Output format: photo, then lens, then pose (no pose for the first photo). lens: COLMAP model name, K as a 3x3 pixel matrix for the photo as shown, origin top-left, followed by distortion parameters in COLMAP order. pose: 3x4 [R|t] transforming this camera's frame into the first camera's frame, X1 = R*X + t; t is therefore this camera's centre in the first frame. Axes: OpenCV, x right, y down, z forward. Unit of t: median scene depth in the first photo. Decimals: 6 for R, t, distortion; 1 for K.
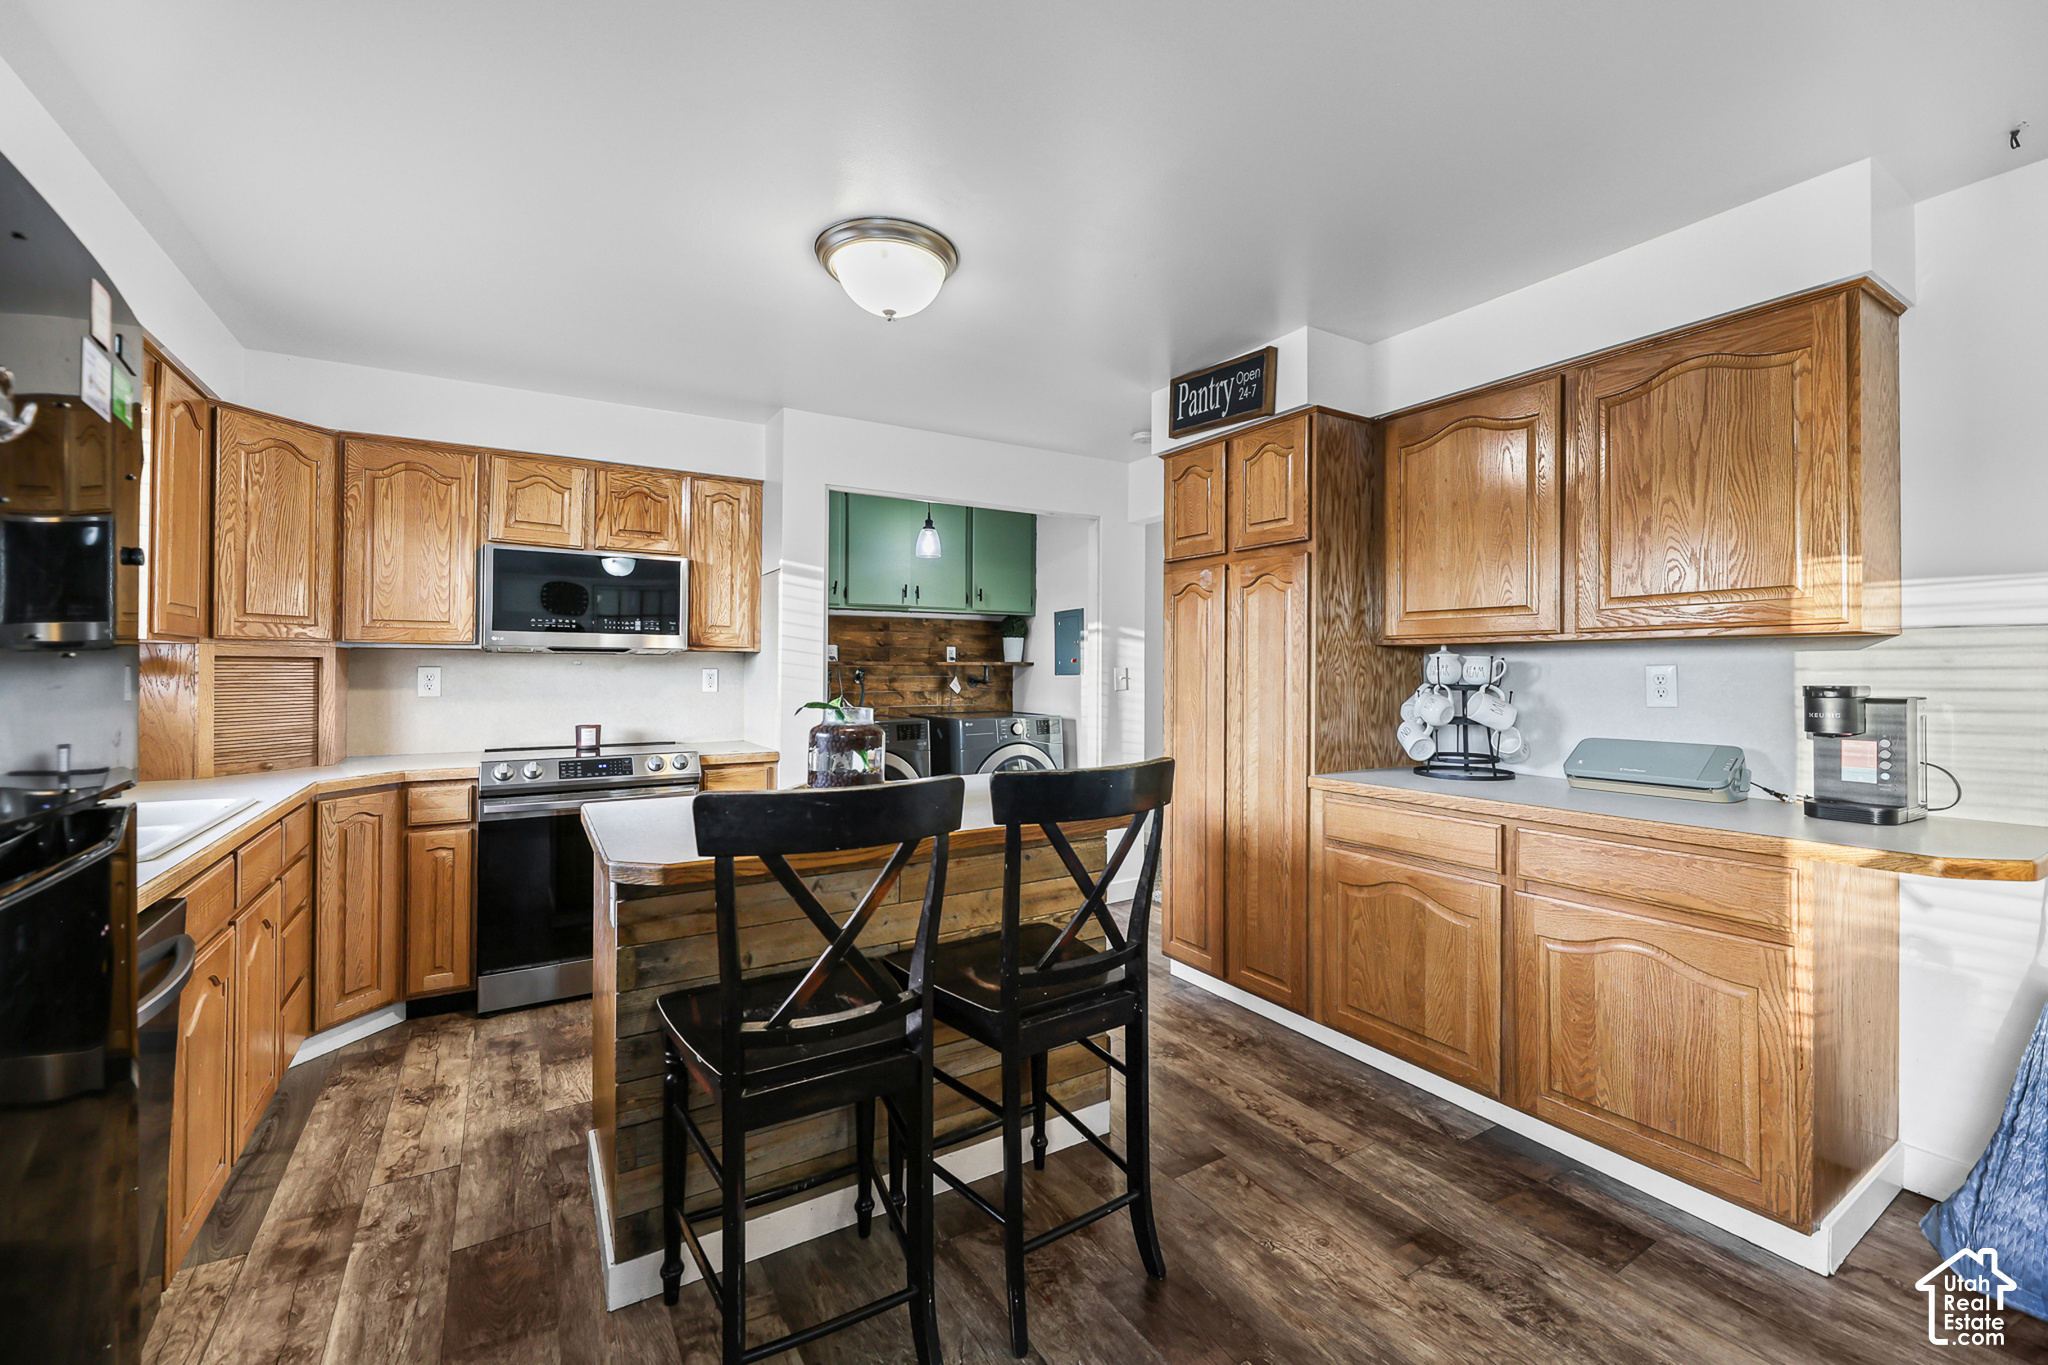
lens RADIAL K [[839.3, 0, 1021.1], [0, 839.3, 662.2], [0, 0, 1]] dist [-0.001965, -0.001182]
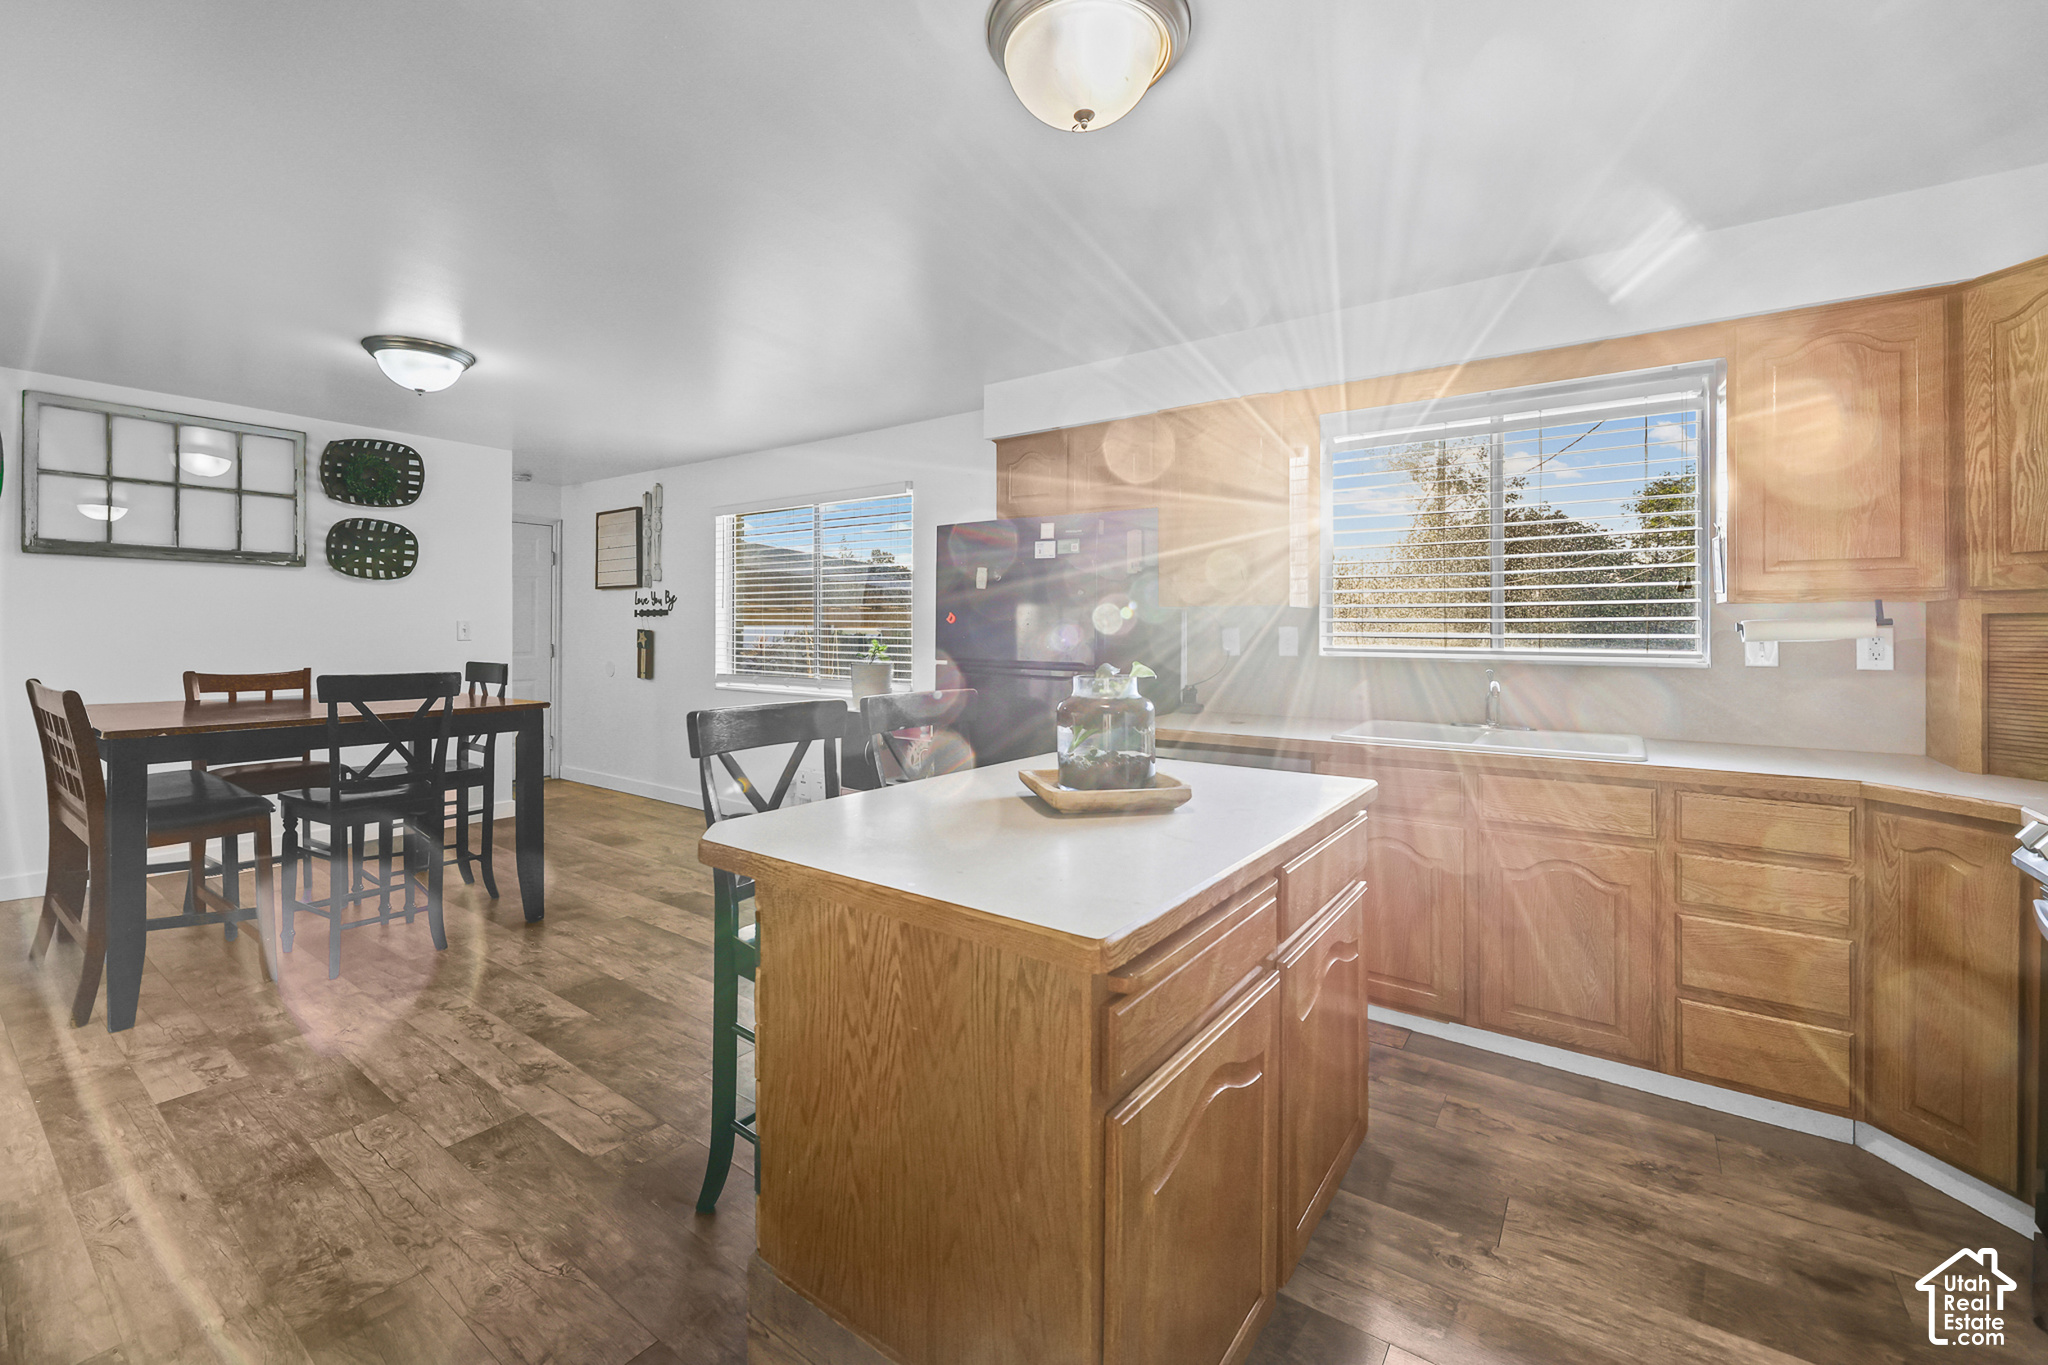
lens RADIAL K [[839.3, 0, 1020.9], [0, 839.3, 628.3], [0, 0, 1]] dist [-0.001965, -0.001182]
pose [[-0.919936, -0.006482, -0.392014, 0.132097], [-0.001670, 0.999919, -0.012615, 0.015628], [0.392064, -0.010950, -0.919873, 1.302941]]
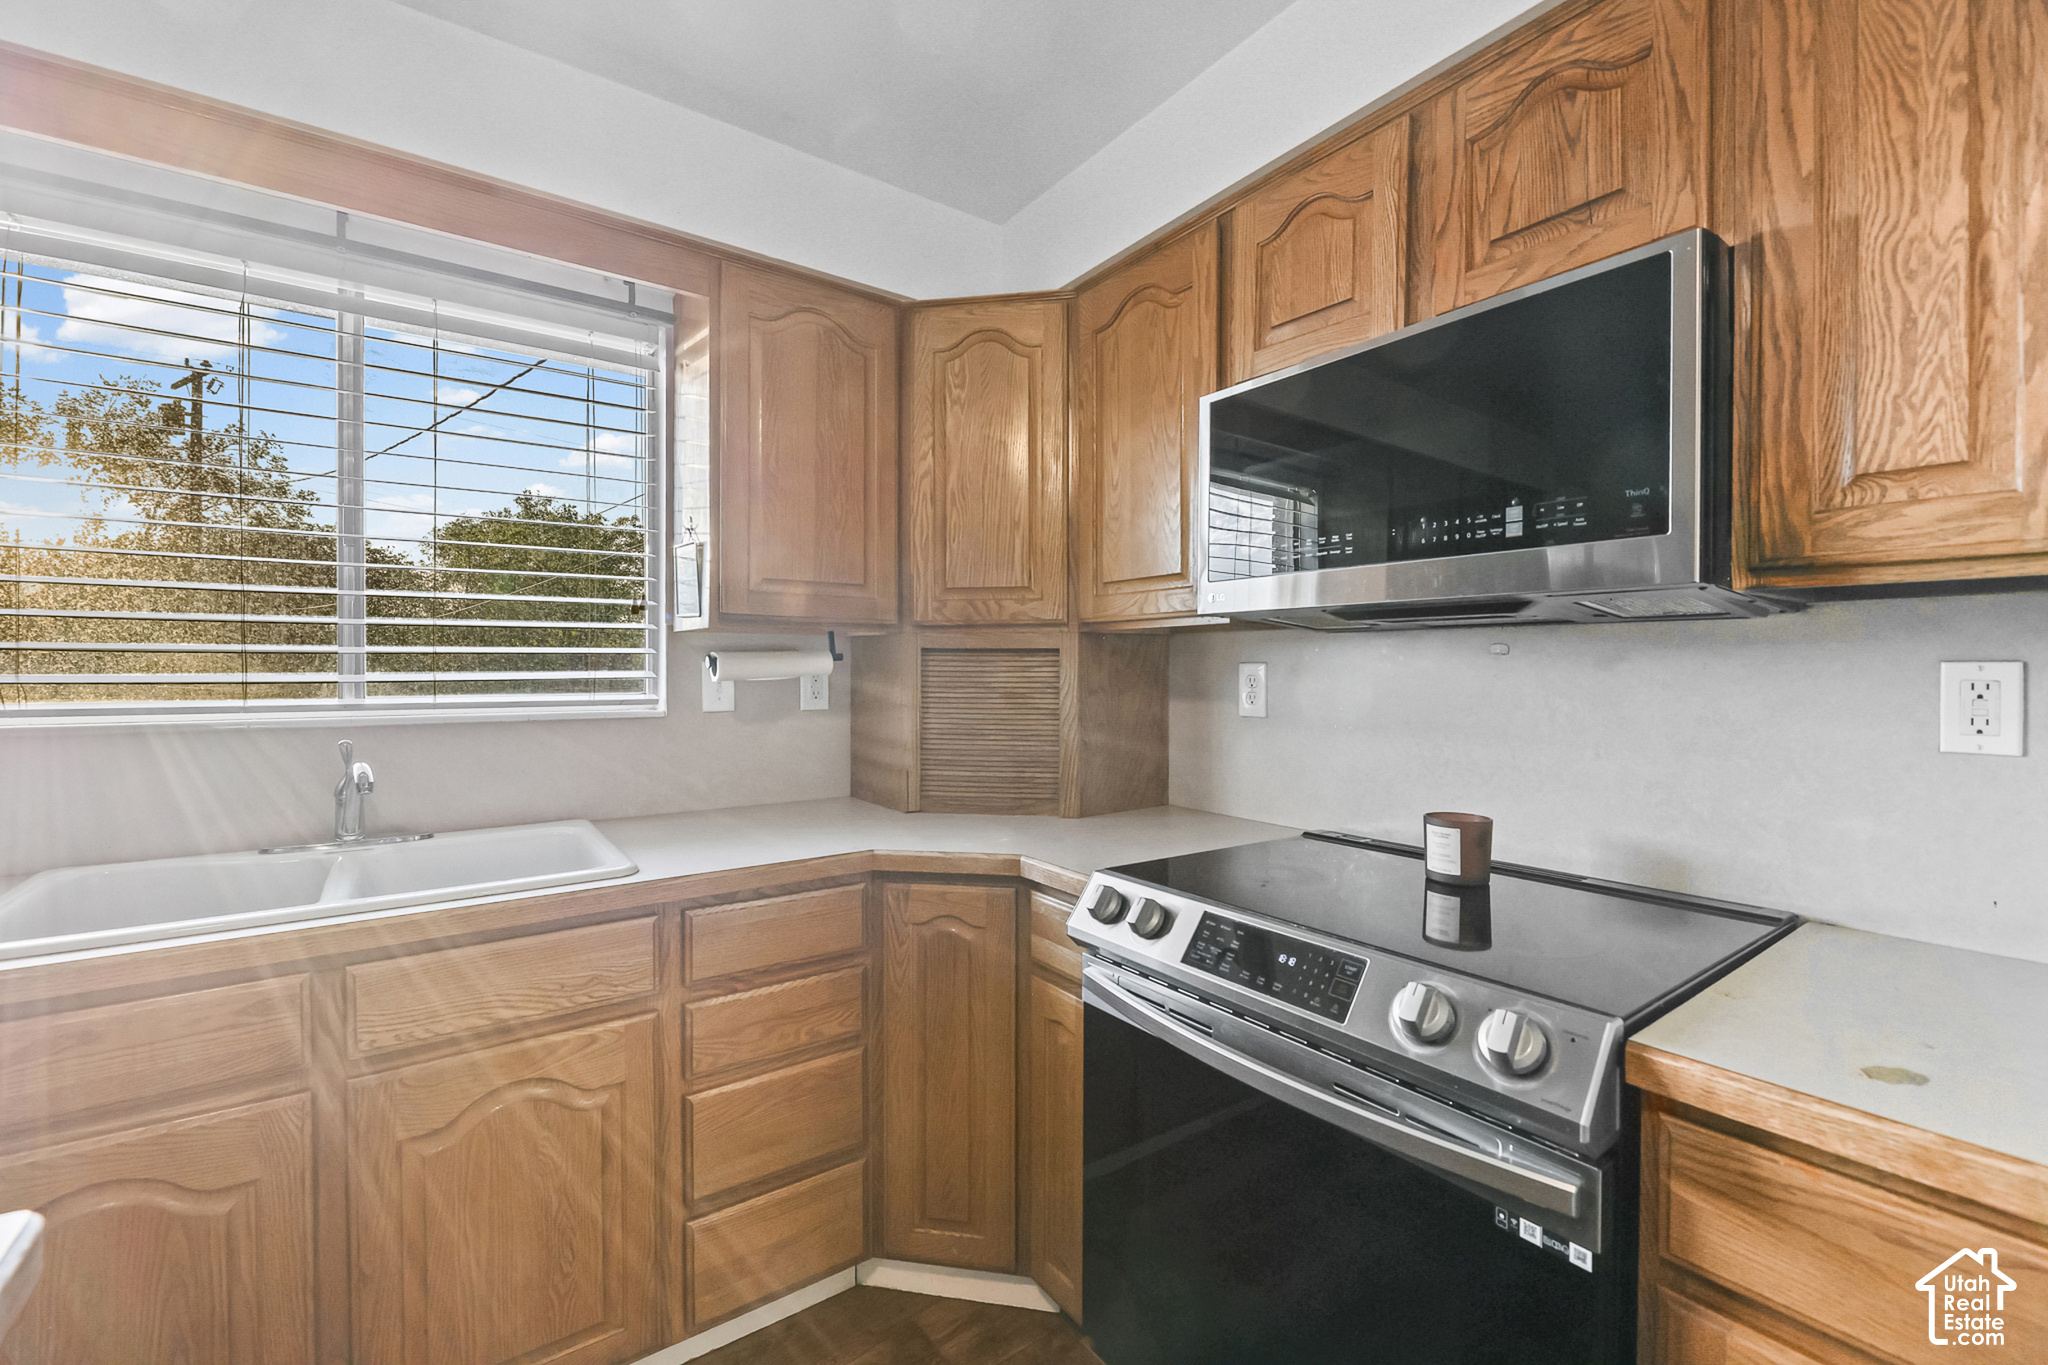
lens RADIAL K [[839.3, 0, 1027.0], [0, 839.3, 672.5], [0, 0, 1]] dist [-0.001965, -0.001182]
pose [[0.080201, 0.005209, -0.996765, -0.206377], [0.011402, 0.999916, 0.006143, 0.009094], [0.996713, -0.011857, 0.080135, 0.994319]]
